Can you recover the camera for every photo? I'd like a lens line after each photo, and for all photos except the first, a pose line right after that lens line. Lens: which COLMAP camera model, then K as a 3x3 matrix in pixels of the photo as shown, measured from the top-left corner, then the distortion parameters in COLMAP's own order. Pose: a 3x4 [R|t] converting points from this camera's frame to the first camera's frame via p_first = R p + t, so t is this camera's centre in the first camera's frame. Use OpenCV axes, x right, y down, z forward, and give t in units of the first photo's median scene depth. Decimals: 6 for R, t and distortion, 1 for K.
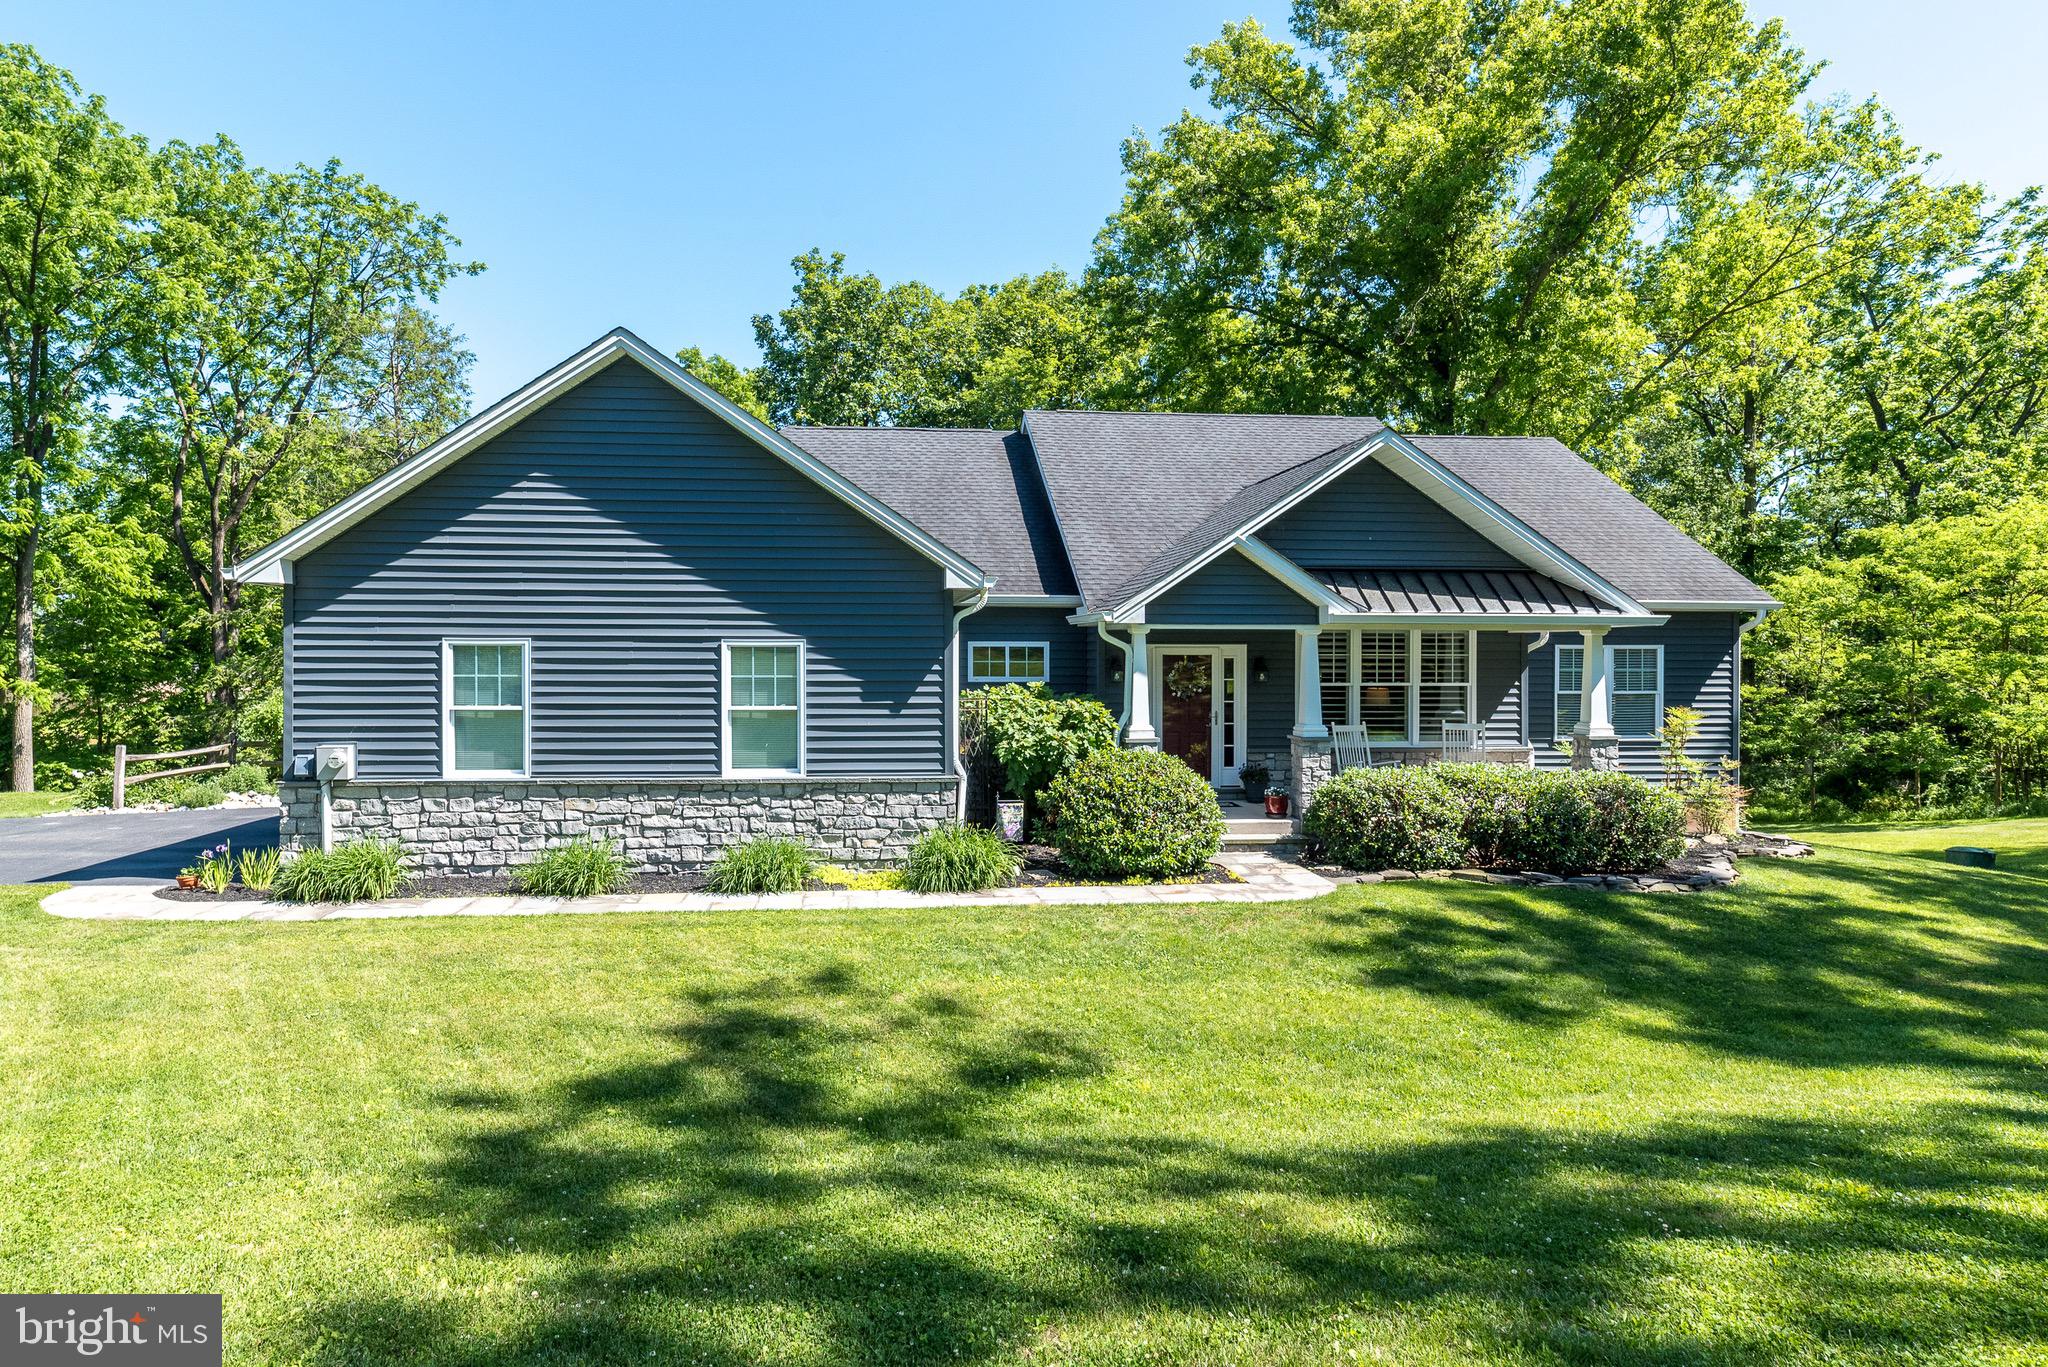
lens RADIAL K [[914.6, 0, 1037.9], [0, 914.6, 682.5], [0, 0, 1]] dist [0.007501, -0.000269]
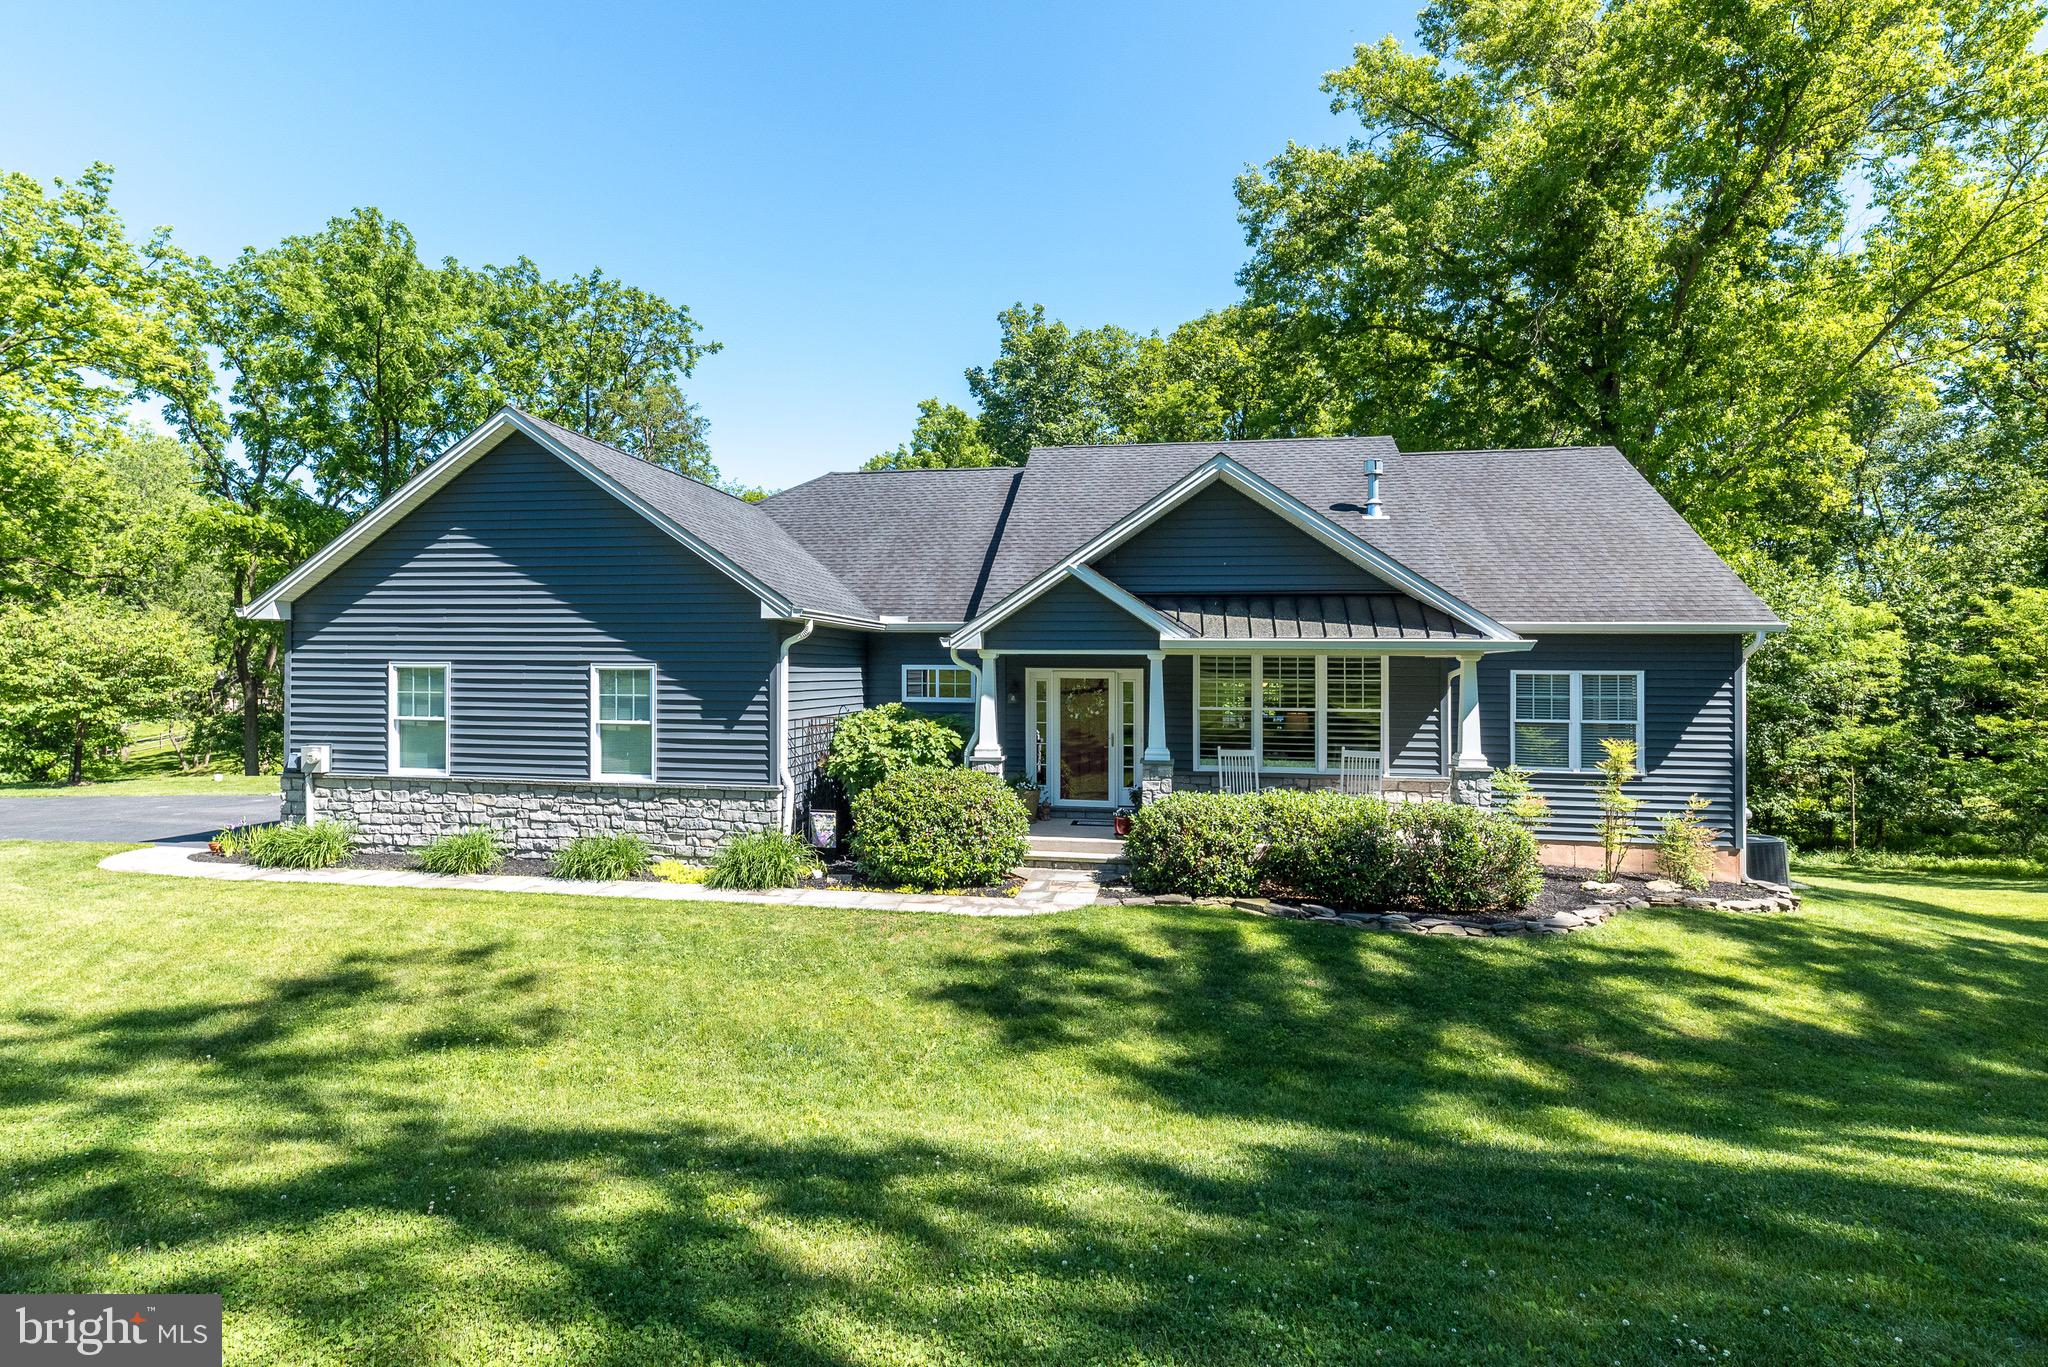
lens RADIAL K [[914.6, 0, 1349.6], [0, 914.6, 687.1], [0, 0, 1]] dist [0.007501, -0.000269]
pose [[0.974447, 0.009131, -0.224432, 0.836814], [-0.012271, 0.999845, -0.012600, -0.013166], [0.224282, 0.015032, 0.974408, 0.064365]]
